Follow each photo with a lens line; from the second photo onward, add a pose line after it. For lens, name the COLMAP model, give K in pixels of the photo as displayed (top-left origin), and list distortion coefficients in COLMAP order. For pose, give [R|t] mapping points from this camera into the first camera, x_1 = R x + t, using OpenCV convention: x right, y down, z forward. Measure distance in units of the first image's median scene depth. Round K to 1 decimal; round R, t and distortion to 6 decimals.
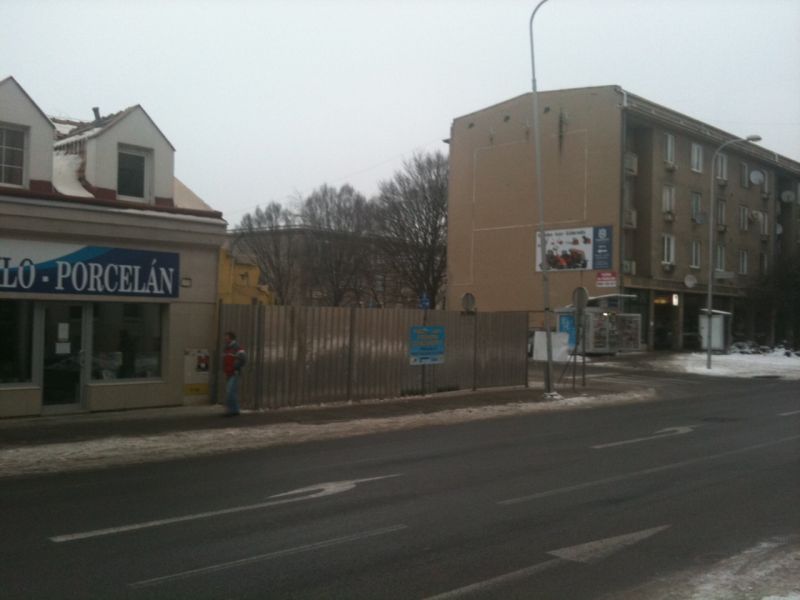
lens RADIAL K [[850.2, 0, 405.9], [0, 850.2, 299.8], [0, 0, 1]] dist [0.098443, -0.333138]
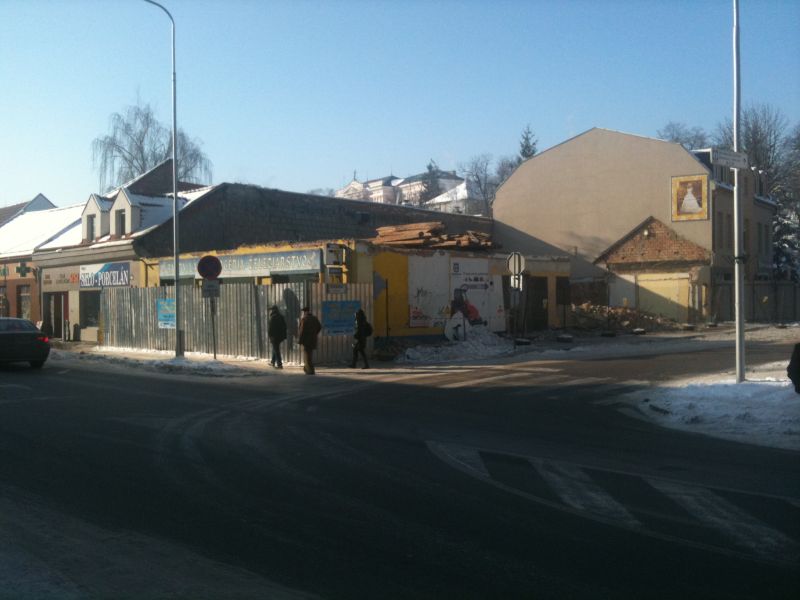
lens RADIAL K [[850.2, 0, 405.9], [0, 850.2, 299.8], [0, 0, 1]] dist [0.098443, -0.333138]
pose [[-0.054950, -0.014058, -0.998390, 1.489161], [0.037086, 0.999182, -0.016111, 0.075816], [0.997800, -0.037912, -0.054383, 1.632868]]
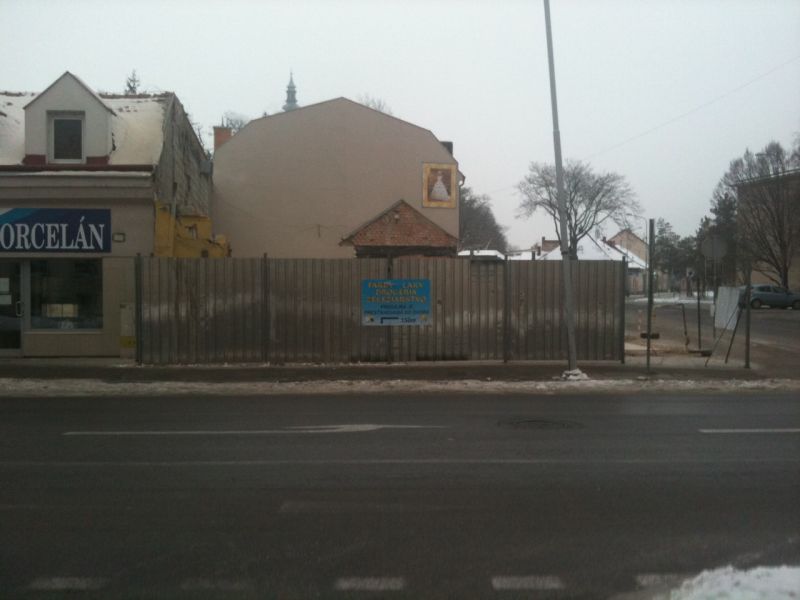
lens RADIAL K [[850.2, 0, 405.9], [0, 850.2, 299.8], [0, 0, 1]] dist [0.098443, -0.333138]
pose [[0.729326, 0.004418, -0.684152, 0.673226], [0.024440, 0.999173, 0.032506, 0.028466], [0.683730, -0.040428, 0.728615, 0.472023]]
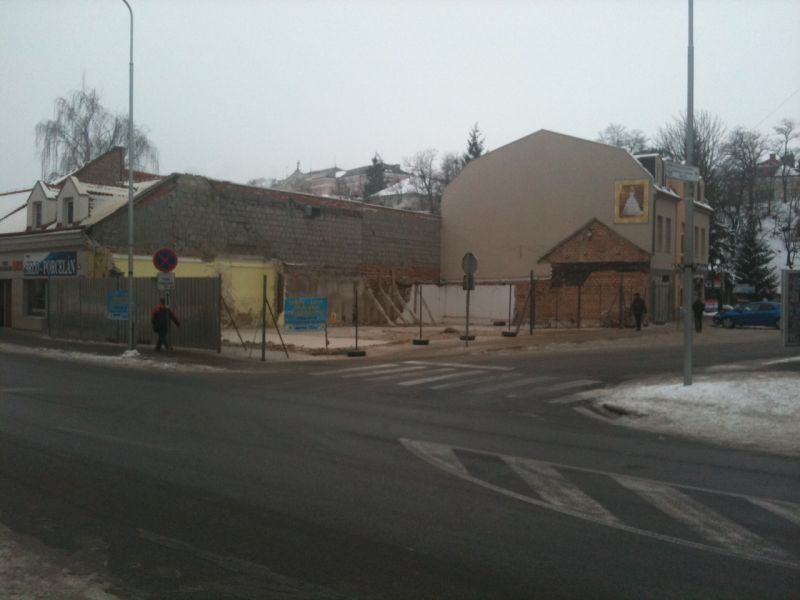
lens RADIAL K [[850.2, 0, 405.9], [0, 850.2, 299.8], [0, 0, 1]] dist [0.098443, -0.333138]
pose [[0.015640, -0.005781, -0.999861, 1.511358], [0.017151, 0.999838, -0.005512, 0.068708], [0.999731, -0.017062, 0.015736, 1.611128]]
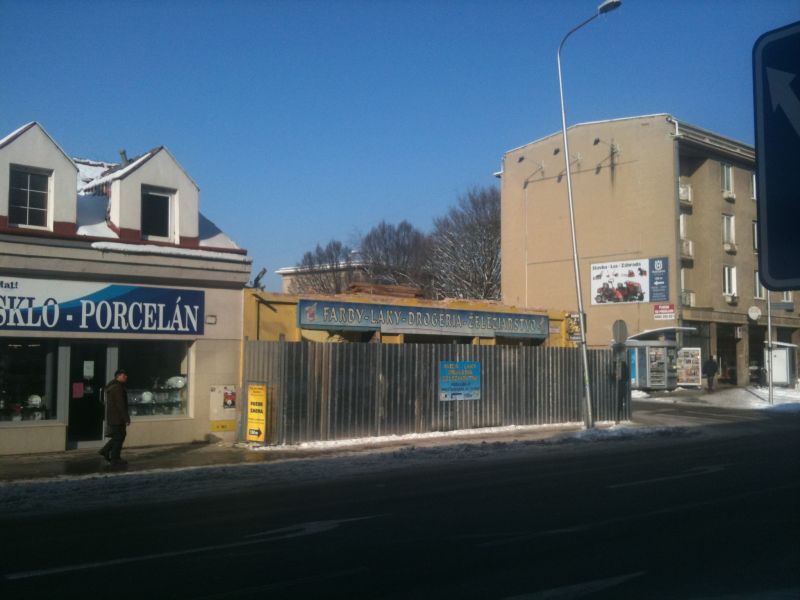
lens RADIAL K [[850.2, 0, 405.9], [0, 850.2, 299.8], [0, 0, 1]] dist [0.098443, -0.333138]
pose [[0.996764, -0.014372, -0.079090, 0.050272], [0.010998, 0.999017, -0.042932, 0.002061], [0.079630, 0.041924, 0.995943, 0.013361]]
